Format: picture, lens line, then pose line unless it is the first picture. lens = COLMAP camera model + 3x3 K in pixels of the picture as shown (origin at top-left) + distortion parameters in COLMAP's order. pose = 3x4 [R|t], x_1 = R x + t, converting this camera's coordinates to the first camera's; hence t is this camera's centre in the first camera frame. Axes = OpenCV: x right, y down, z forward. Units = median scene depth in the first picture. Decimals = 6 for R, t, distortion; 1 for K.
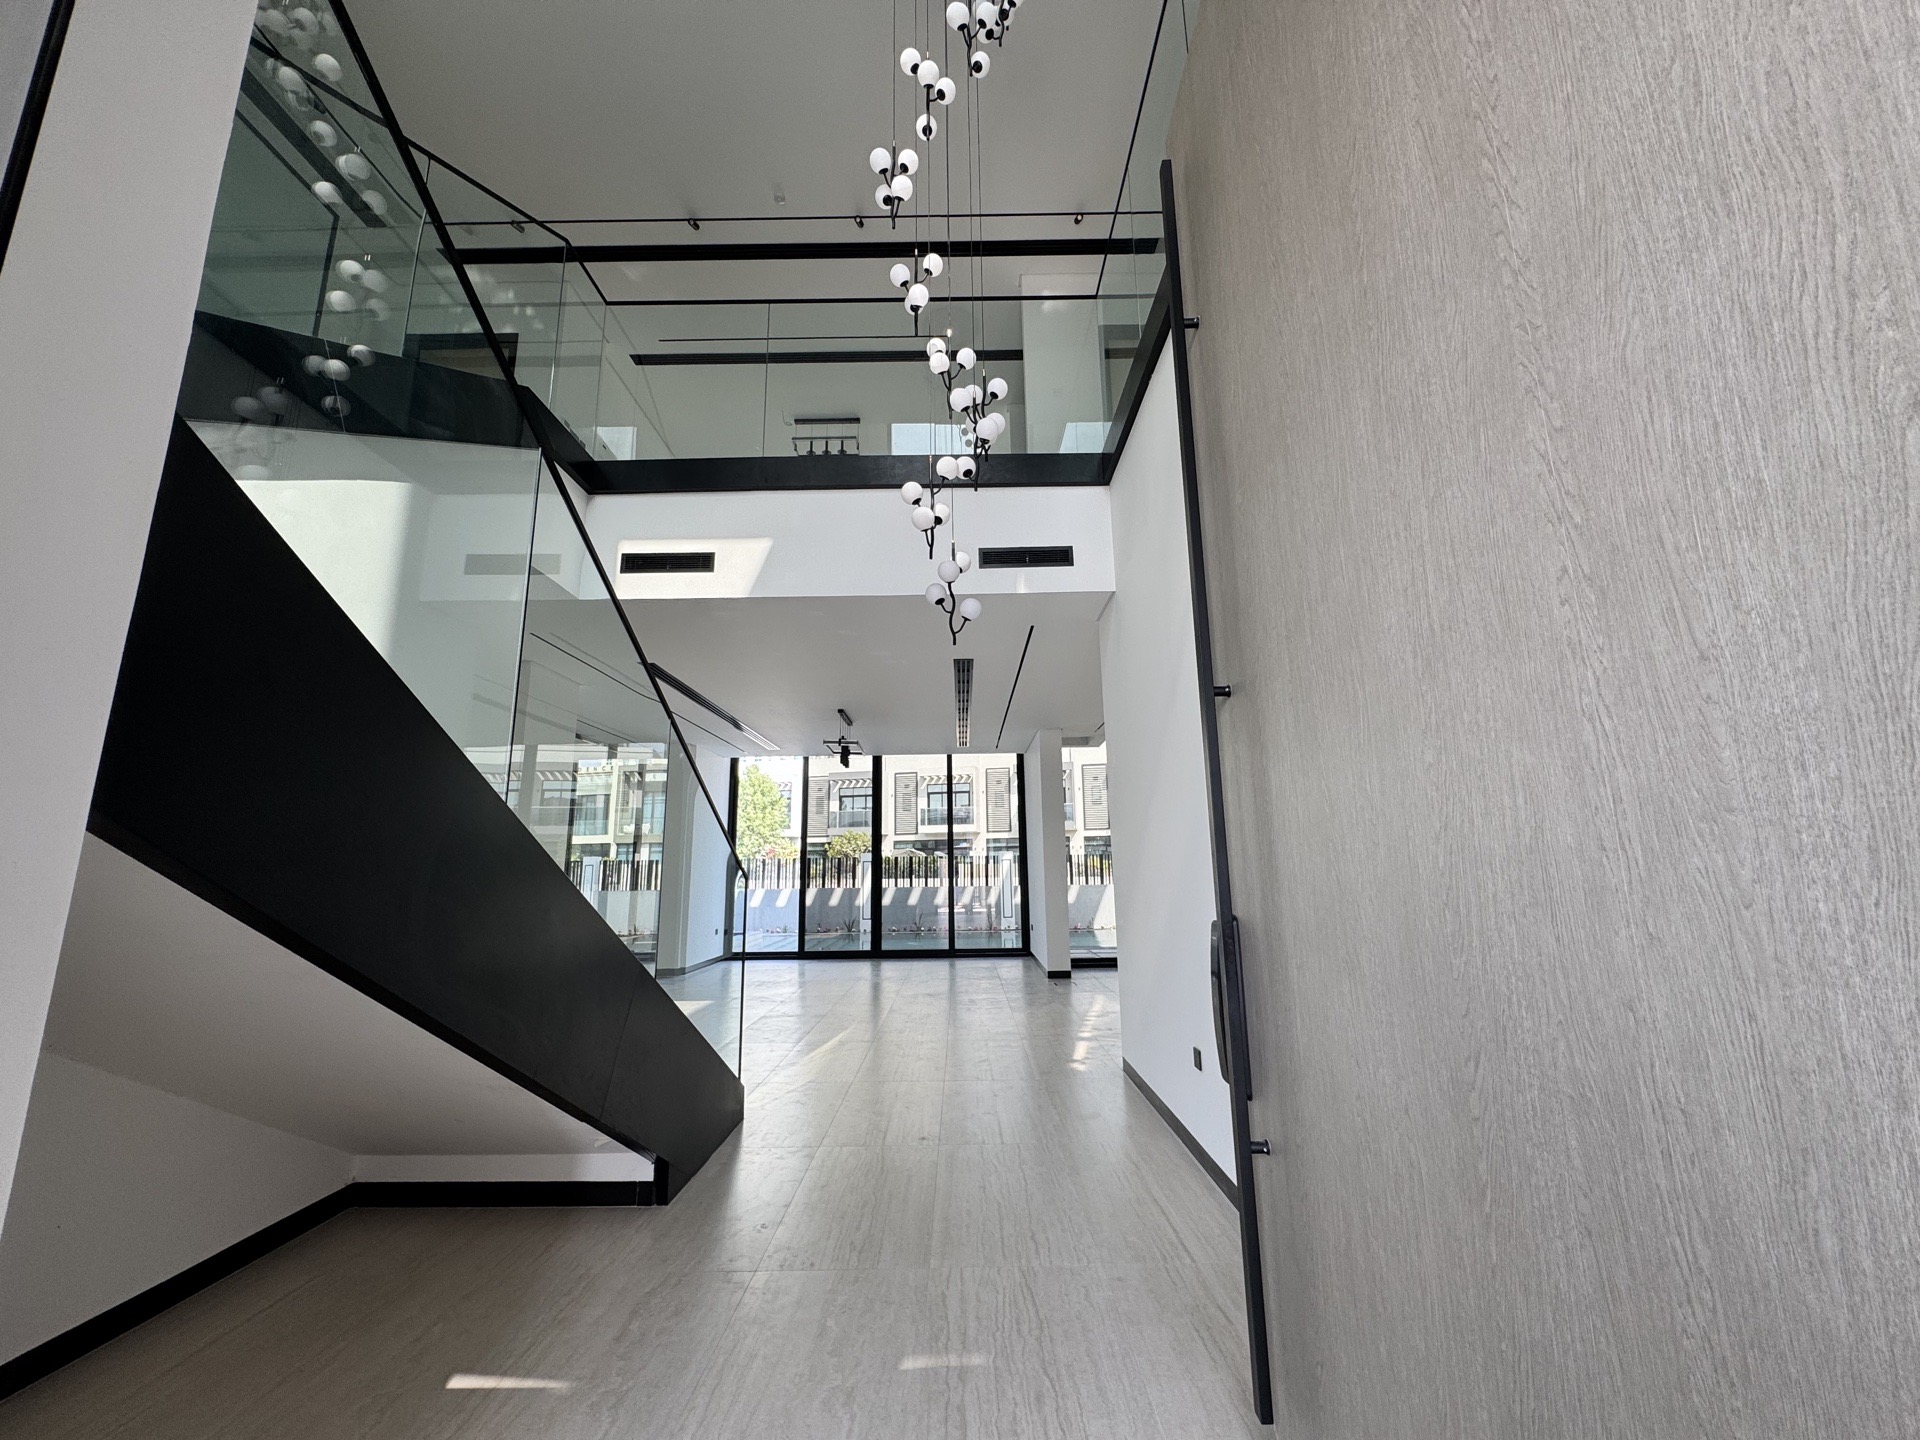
lens RADIAL K [[764.4, 0, 959.9], [0, 764.4, 736.3], [0, 0, 1]] dist [-0.004067, 0.000347]
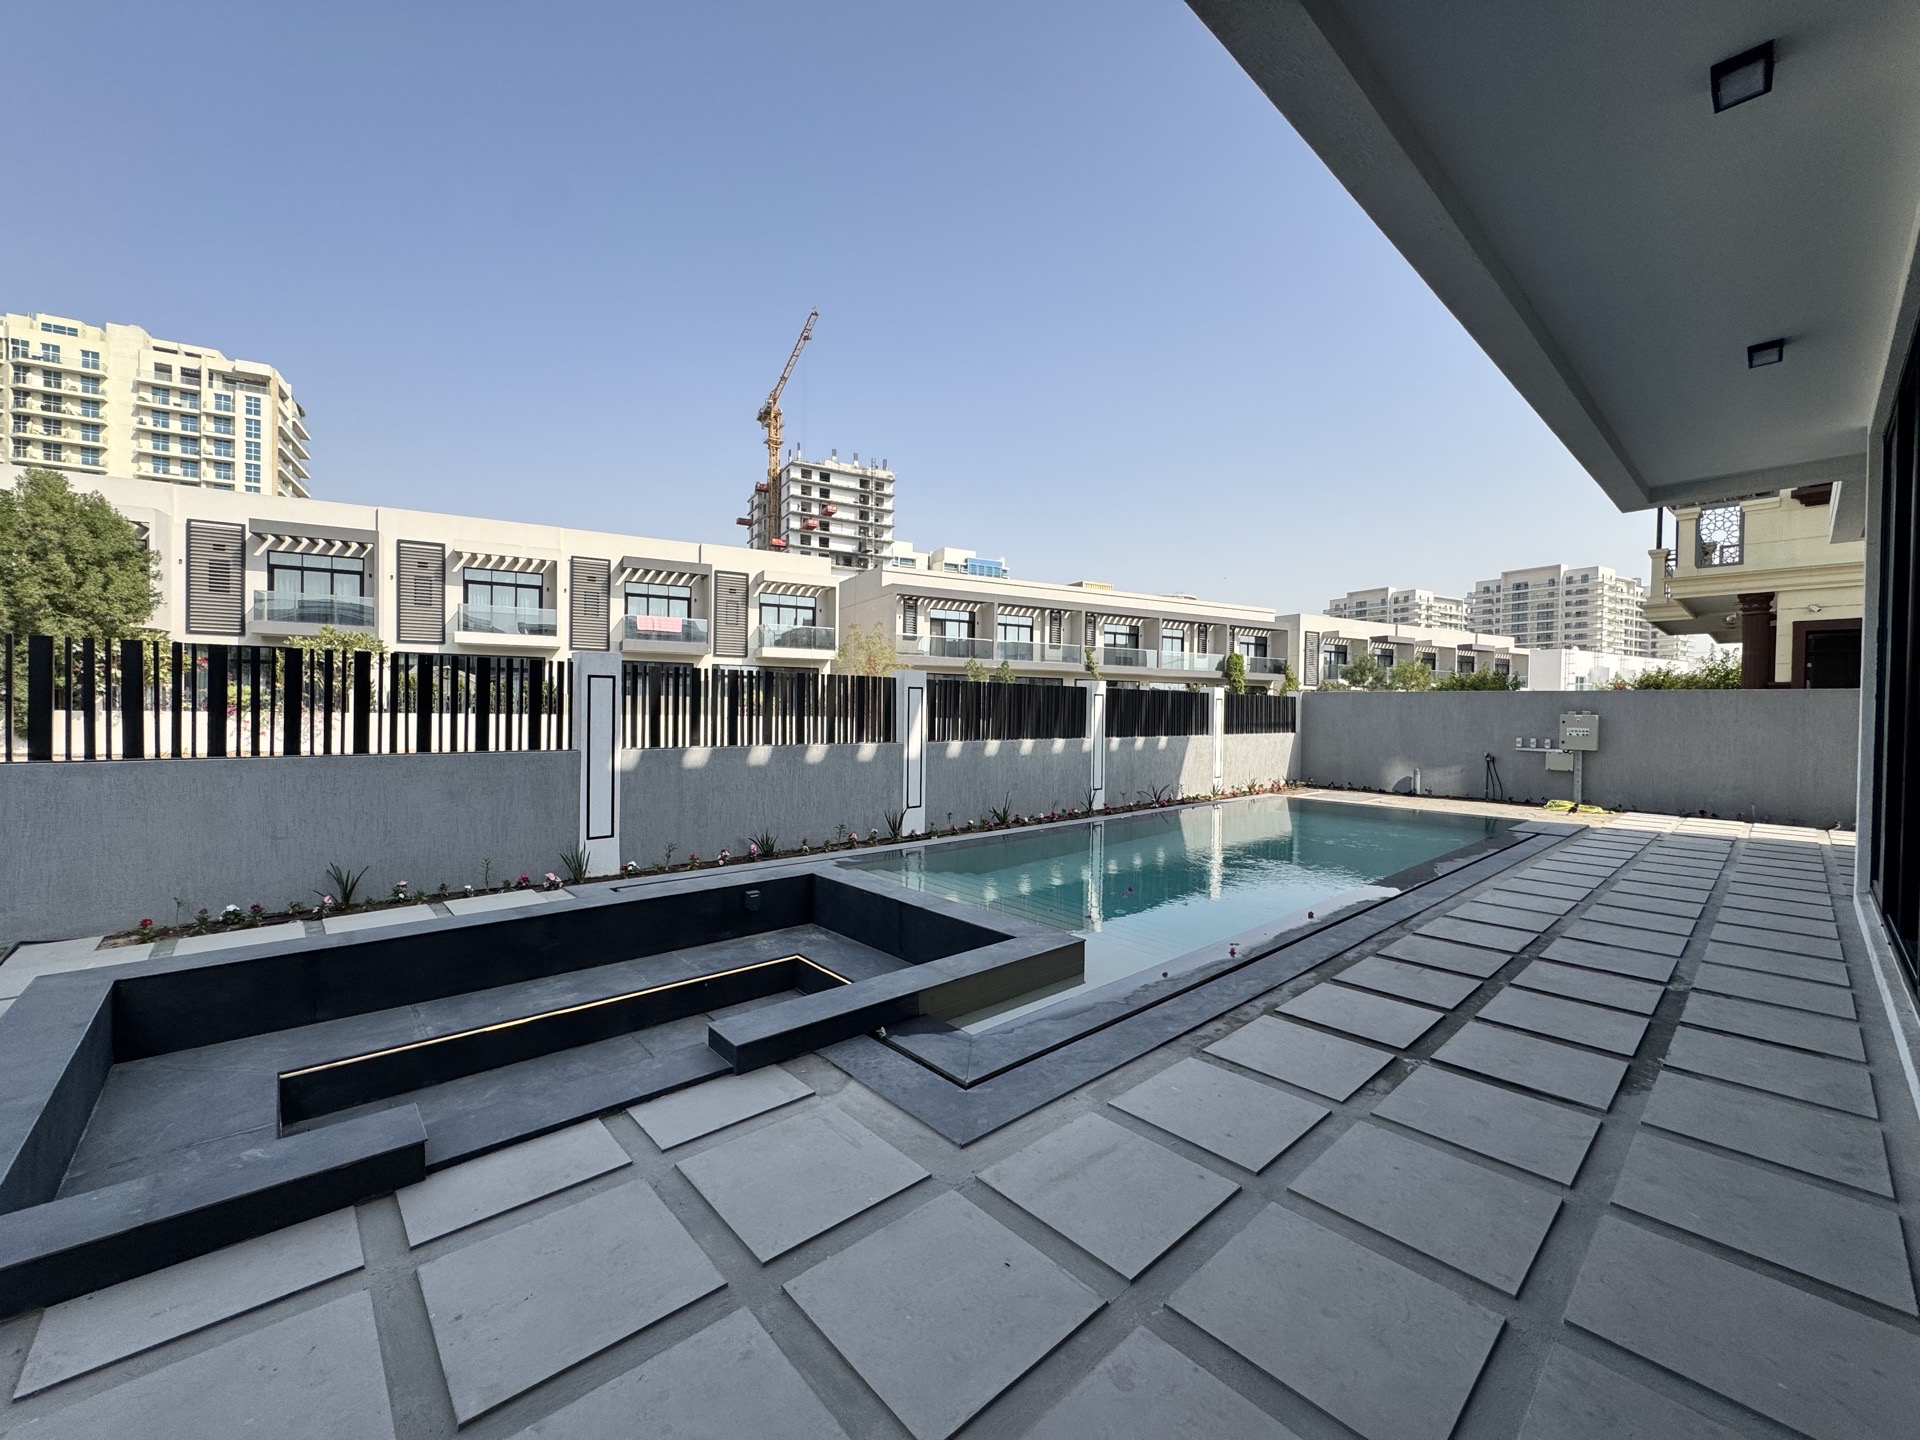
lens RADIAL K [[764.4, 0, 958.2], [0, 764.4, 717.4], [0, 0, 1]] dist [-0.004067, 0.000347]
pose [[0.738480, 0.016630, 0.674071, -0.176157], [-0.140605, 0.981517, 0.129824, 0.049764], [-0.659453, -0.190650, 0.727169, 0.270913]]
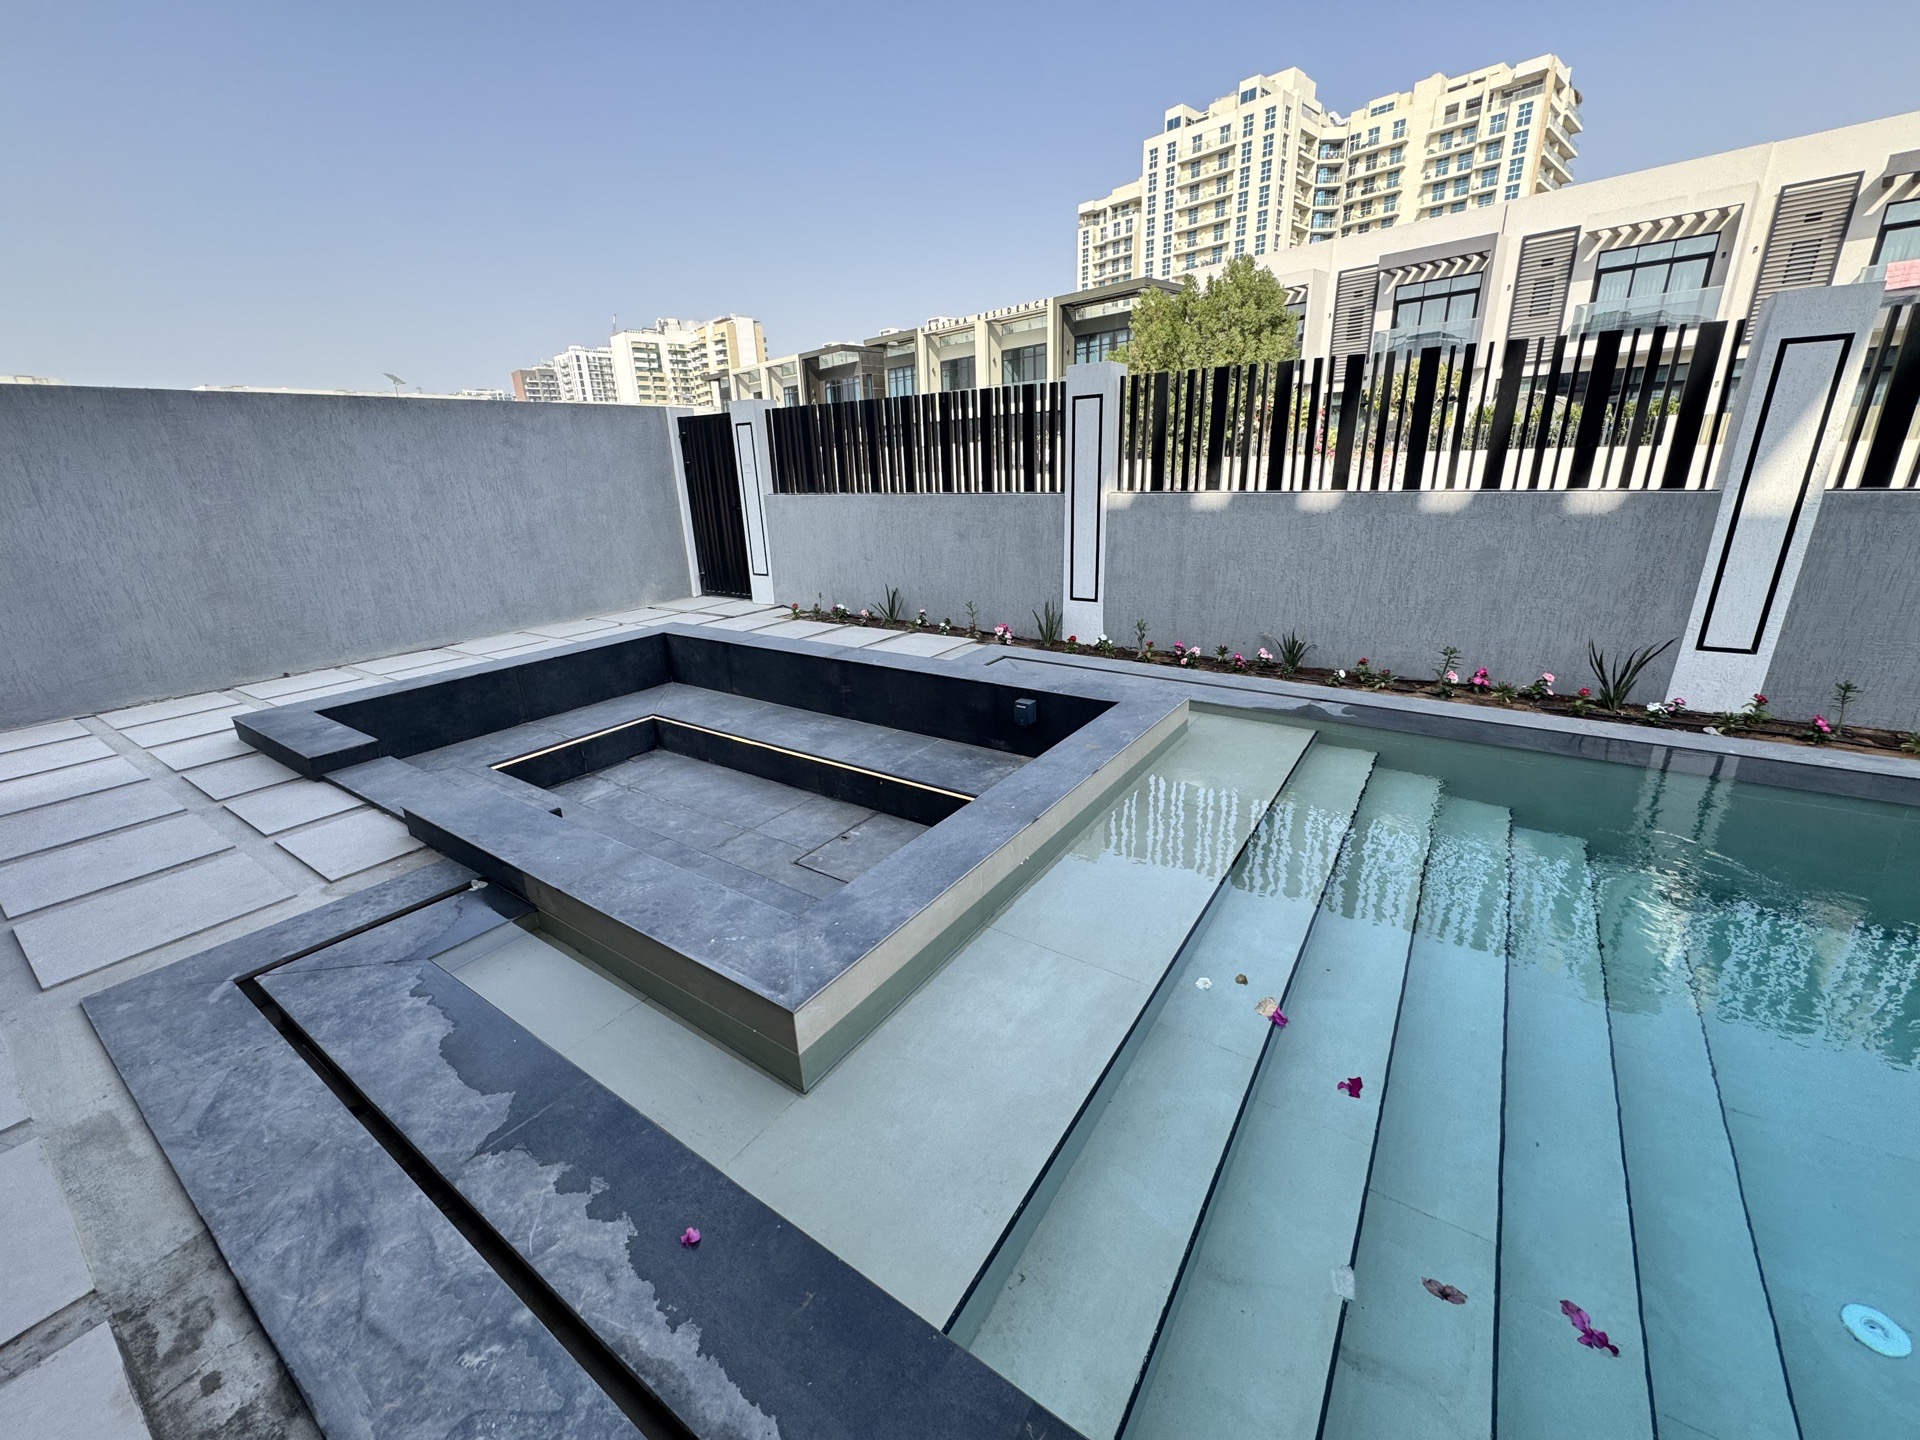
lens RADIAL K [[764.4, 0, 959.0], [0, 764.4, 718.2], [0, 0, 1]] dist [-0.004067, 0.000347]
pose [[0.824890, 0.167850, -0.539799, -0.073793], [0.120343, 0.880869, 0.457807, 0.058128], [0.552334, -0.442602, 0.706421, 0.309204]]
